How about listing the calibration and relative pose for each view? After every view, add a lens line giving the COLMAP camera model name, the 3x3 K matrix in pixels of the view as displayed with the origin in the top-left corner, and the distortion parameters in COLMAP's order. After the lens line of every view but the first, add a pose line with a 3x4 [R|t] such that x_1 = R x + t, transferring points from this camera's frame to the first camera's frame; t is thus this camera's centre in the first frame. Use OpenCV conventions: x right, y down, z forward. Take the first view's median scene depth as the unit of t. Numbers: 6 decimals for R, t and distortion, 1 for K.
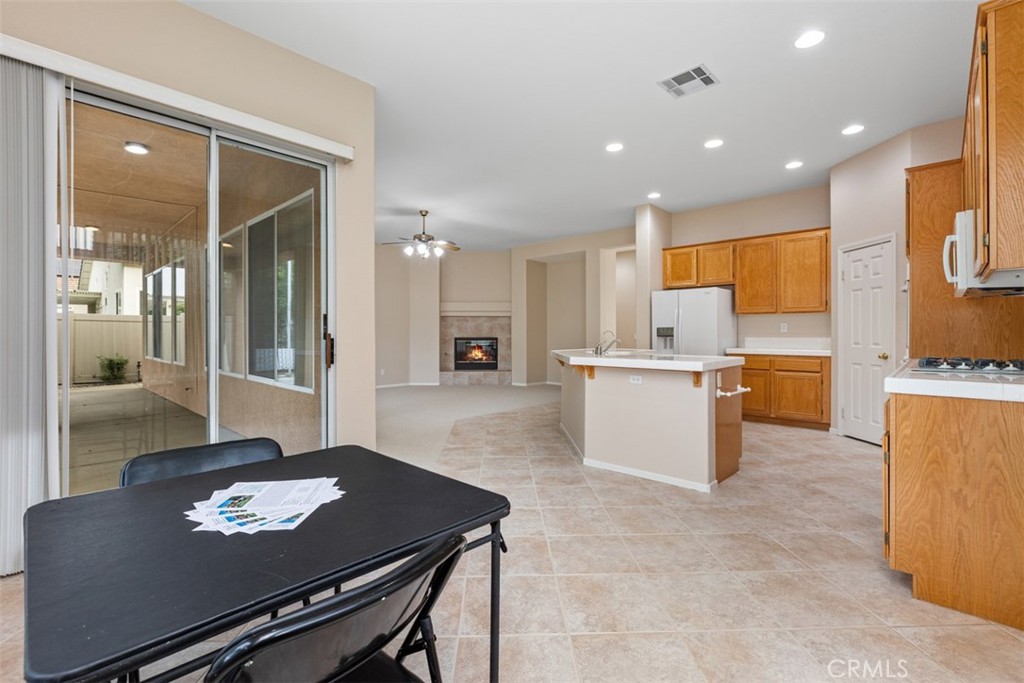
lens RADIAL K [[466.7, 0, 509.2], [0, 466.7, 335.0], [0, 0, 1]] dist [0.007268, -0.002766]
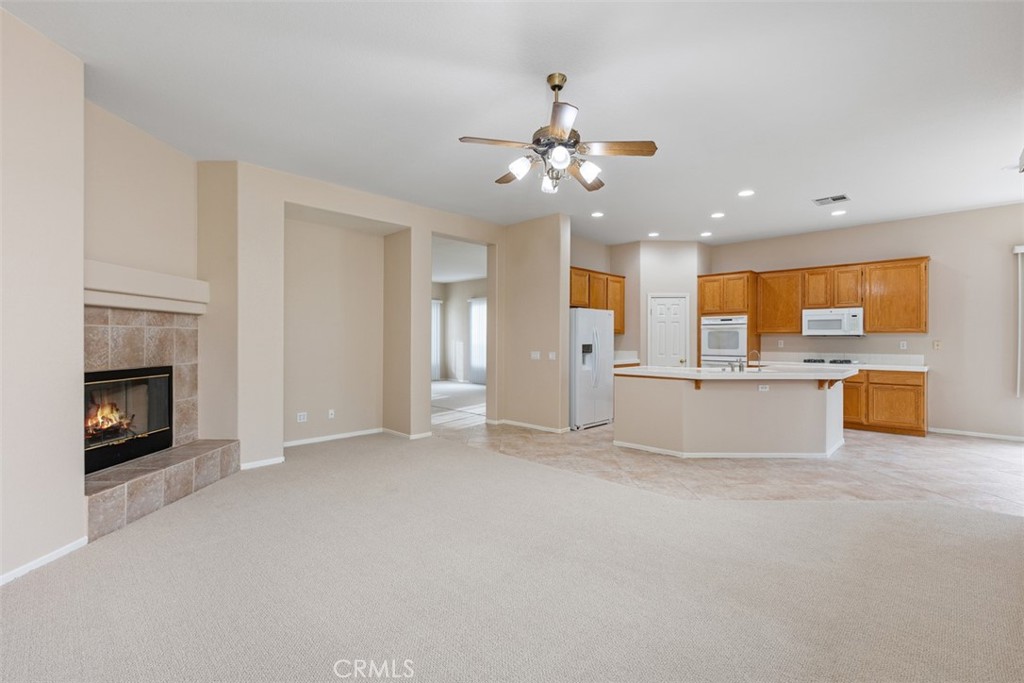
lens RADIAL K [[466.7, 0, 514.6], [0, 466.7, 342.7], [0, 0, 1]] dist [0.007268, -0.002766]
pose [[0.000228, -0.007366, 0.999973, -0.827751], [0.000359, 0.999973, 0.007366, -0.032812], [-1.000000, 0.000357, 0.000231, 1.385250]]
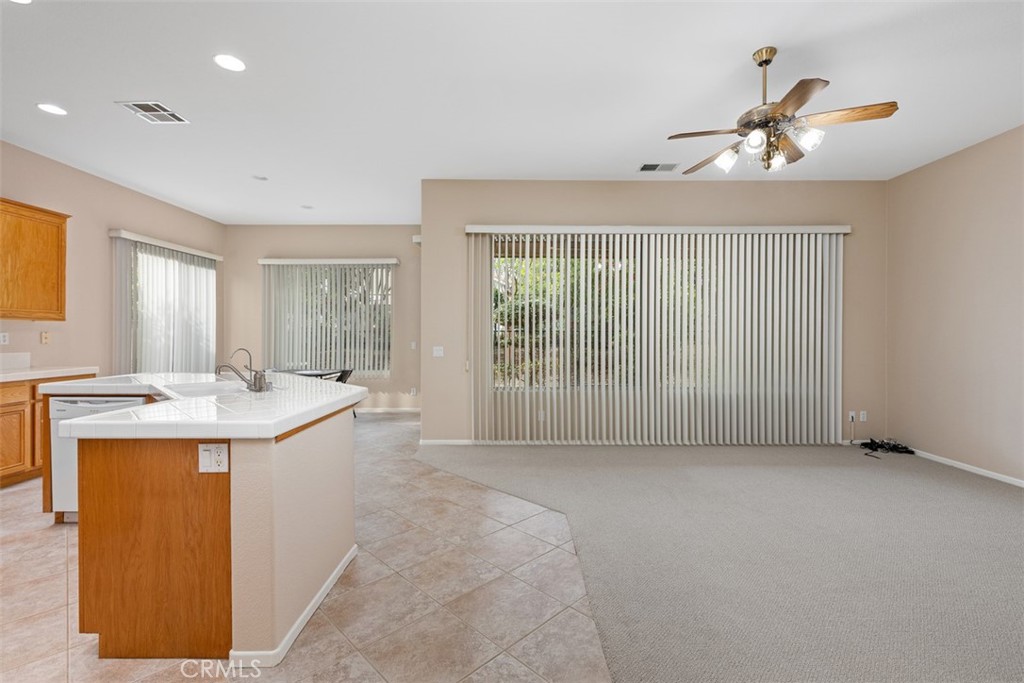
lens RADIAL K [[466.7, 0, 504.5], [0, 466.7, 341.9], [0, 0, 1]] dist [0.007268, -0.002766]
pose [[-0.735132, 0.008341, -0.677873, 0.343144], [-0.003276, 0.999869, 0.015856, -0.026212], [0.677916, 0.013877, -0.735008, 1.522562]]
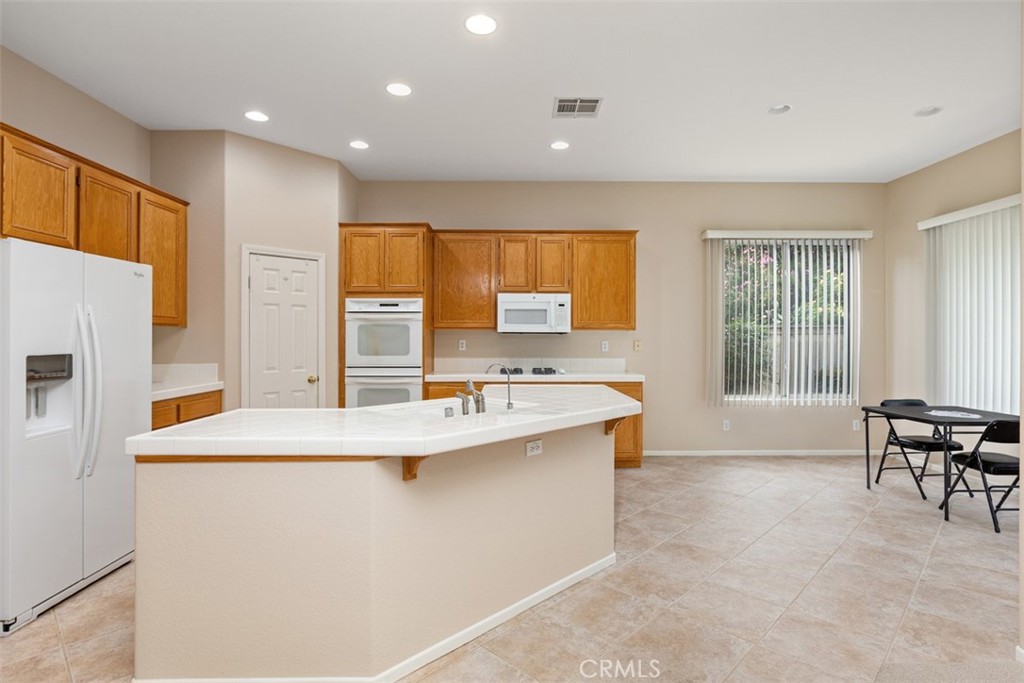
lens RADIAL K [[518.9, 0, 517.0], [0, 518.9, 338.4], [0, 0, 1]] dist [-0.003959, -0.000334]
pose [[-0.704196, -0.001761, 0.710004, -0.202289], [-0.000154, 0.999997, 0.002327, -0.034360], [-0.710006, 0.001530, -0.704194, 1.222656]]
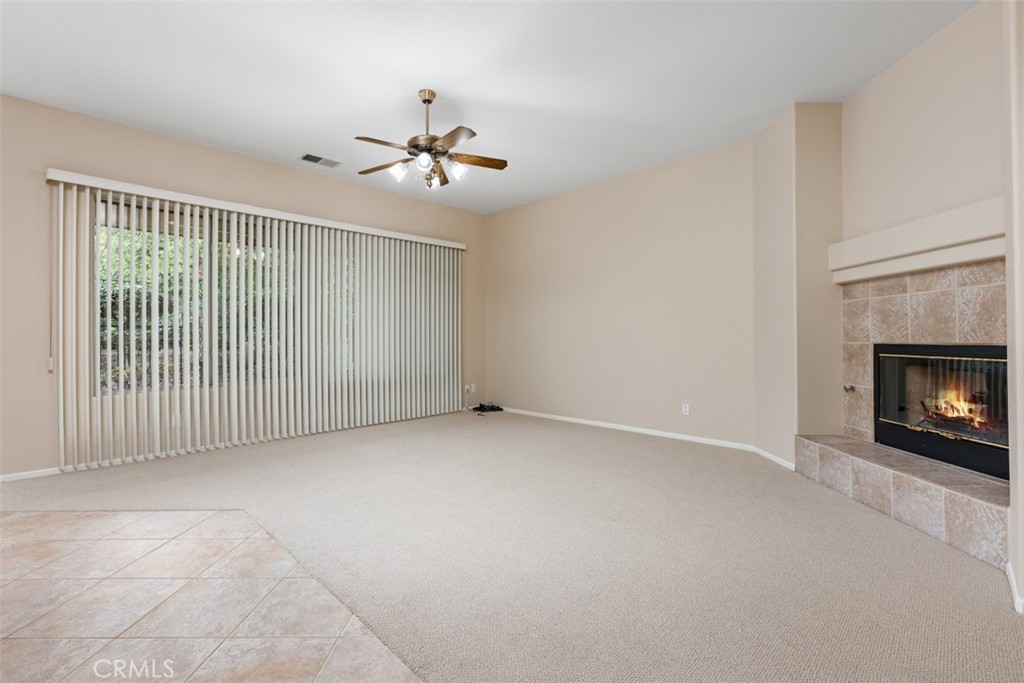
lens RADIAL K [[466.7, 0, 521.8], [0, 466.7, 347.3], [0, 0, 1]] dist [0.007268, -0.002766]
pose [[-0.023270, 0.017501, -0.999576, 0.426979], [0.003540, 0.999842, 0.017424, 0.002591], [0.999723, -0.003133, -0.023328, 1.482497]]
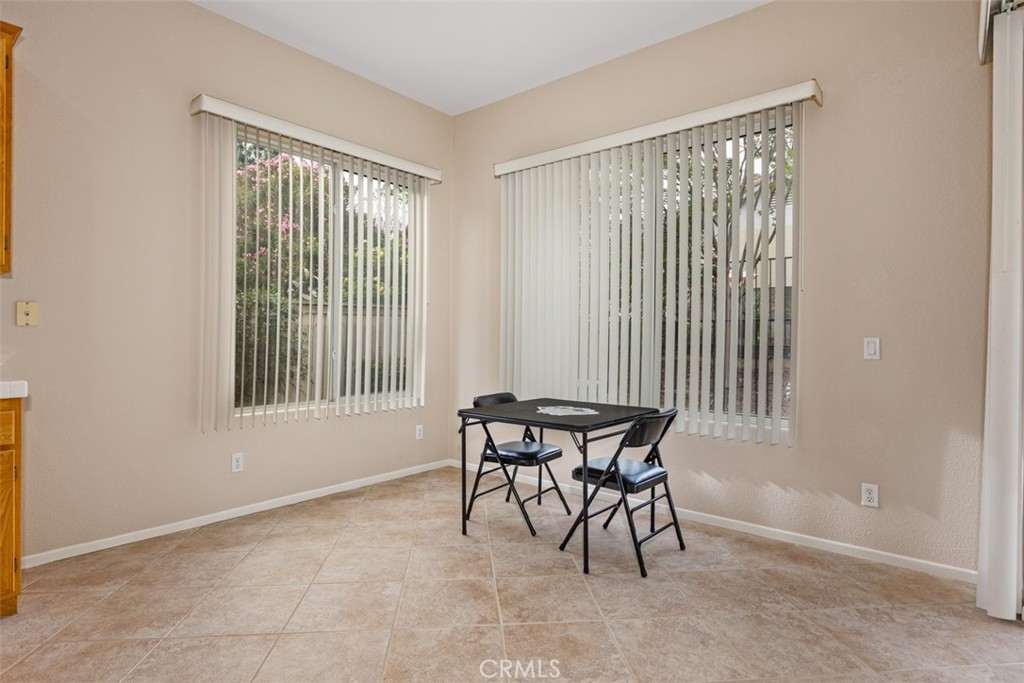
lens RADIAL K [[542.7, 0, 515.4], [0, 542.7, 335.5], [0, 0, 1]] dist [-0.005935, -0.000602]
pose [[-0.996819, -0.009856, -0.079090, -0.014532], [-0.009938, 0.999950, 0.000635, -0.001735], [0.079079, 0.001419, -0.996867, 0.807013]]
